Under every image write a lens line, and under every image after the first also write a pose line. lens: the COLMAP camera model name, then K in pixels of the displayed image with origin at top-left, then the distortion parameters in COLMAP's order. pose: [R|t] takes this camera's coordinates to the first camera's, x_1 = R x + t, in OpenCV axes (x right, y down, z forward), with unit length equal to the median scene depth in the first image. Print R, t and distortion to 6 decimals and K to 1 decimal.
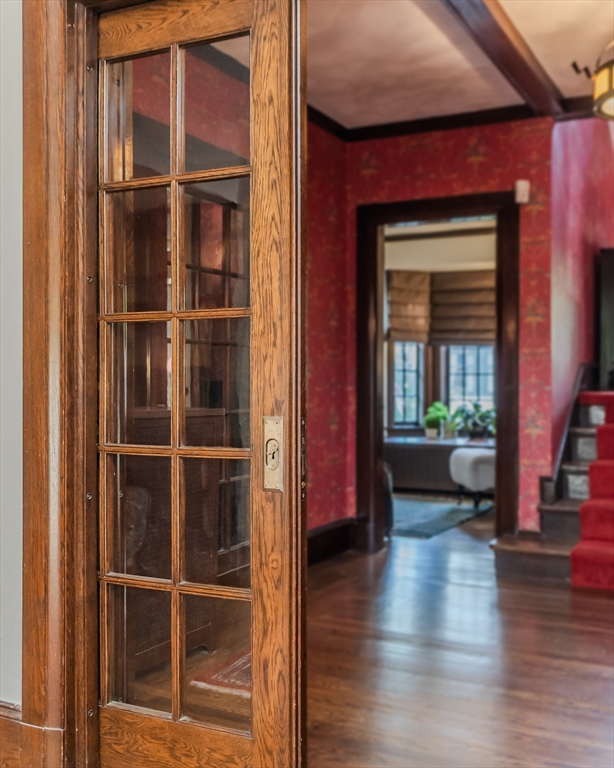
lens RADIAL K [[875.4, 0, 305.6], [0, 875.4, 385.0], [0, 0, 1]] dist [-0.011061, 0.000000]
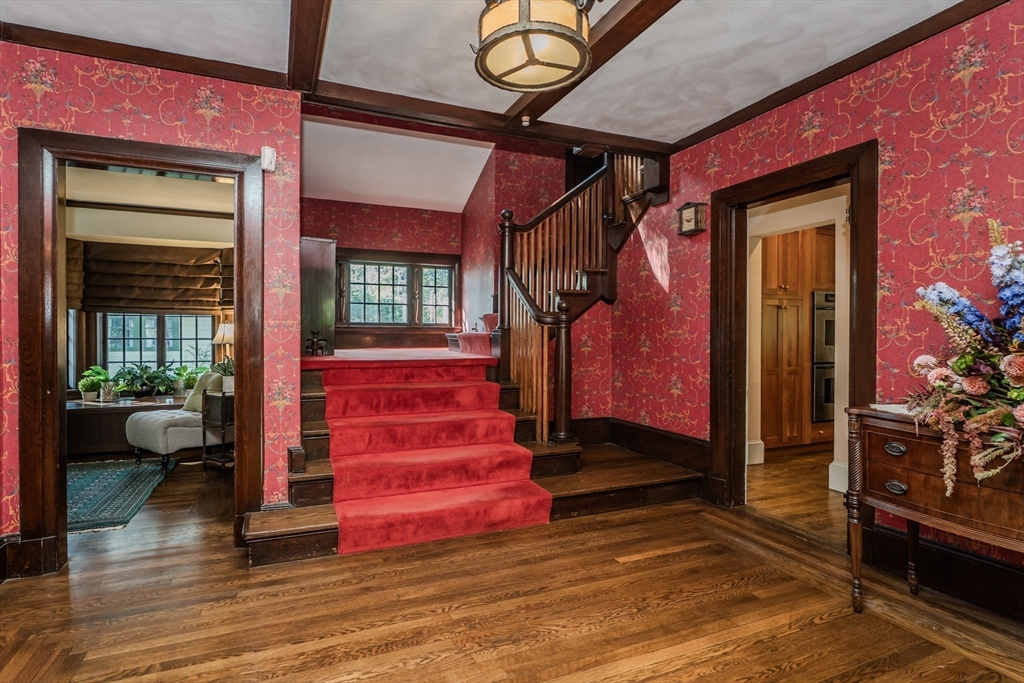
lens RADIAL K [[494.3, 0, 516.2], [0, 494.3, 336.6], [0, 0, 1]] dist [-0.003186, 0.000488]
pose [[0.606959, 0.002838, 0.794728, -0.012957], [0.003338, 0.999976, -0.006120, -0.010326], [-0.794726, 0.006368, 0.606935, 0.256520]]
